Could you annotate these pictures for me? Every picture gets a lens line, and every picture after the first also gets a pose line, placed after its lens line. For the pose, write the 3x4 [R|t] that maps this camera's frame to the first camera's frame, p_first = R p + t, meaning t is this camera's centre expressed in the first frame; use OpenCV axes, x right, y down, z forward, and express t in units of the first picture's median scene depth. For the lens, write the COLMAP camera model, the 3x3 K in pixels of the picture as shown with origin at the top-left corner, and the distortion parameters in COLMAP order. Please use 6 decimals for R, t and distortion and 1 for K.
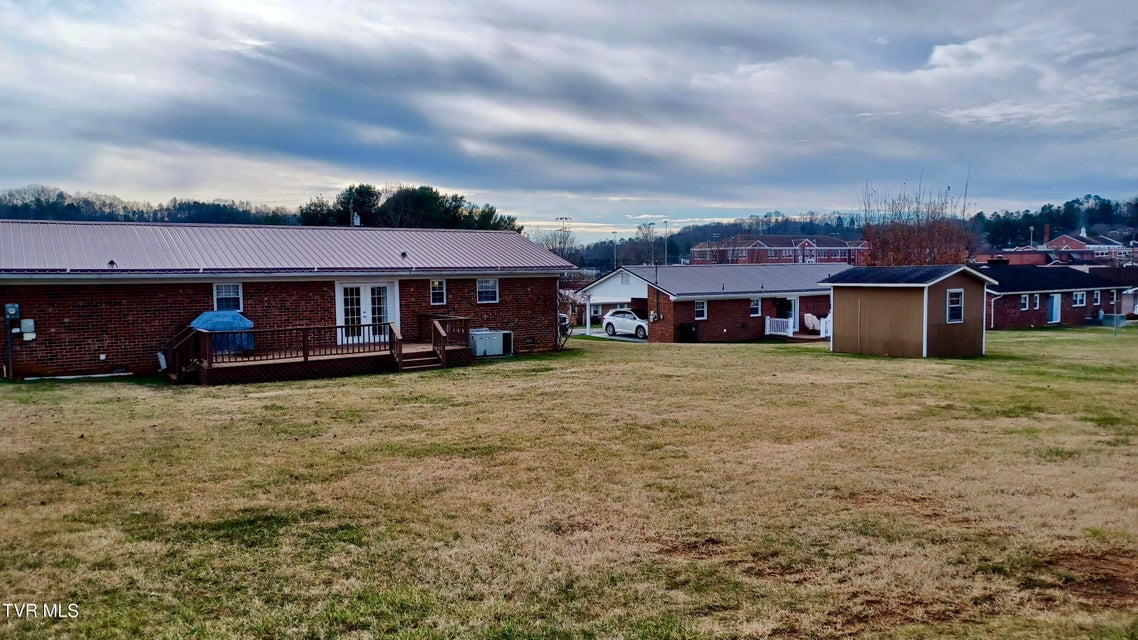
lens RADIAL K [[822.8, 0, 569.2], [0, 822.8, 319.3], [0, 0, 1]] dist [0.066150, -0.055295]
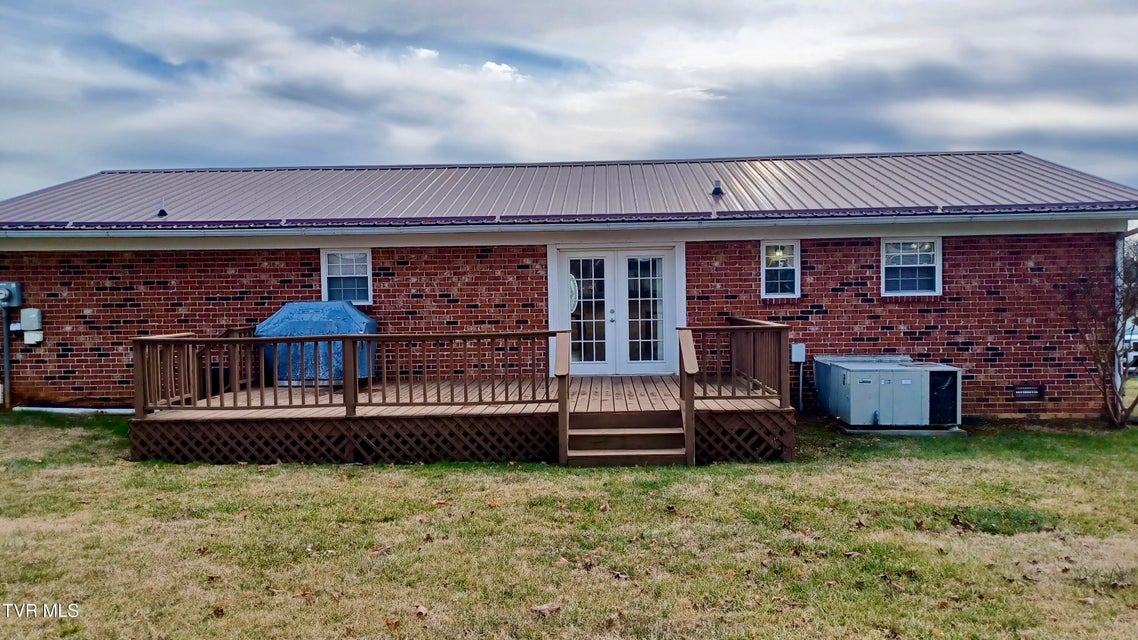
lens RADIAL K [[822.8, 0, 576.2], [0, 822.8, 325.1], [0, 0, 1]] dist [0.066150, -0.055295]
pose [[0.805015, 0.021176, -0.592876, 0.016082], [-0.030631, 0.999513, -0.005891, 0.002739], [0.592463, 0.022903, 0.805272, 0.612061]]
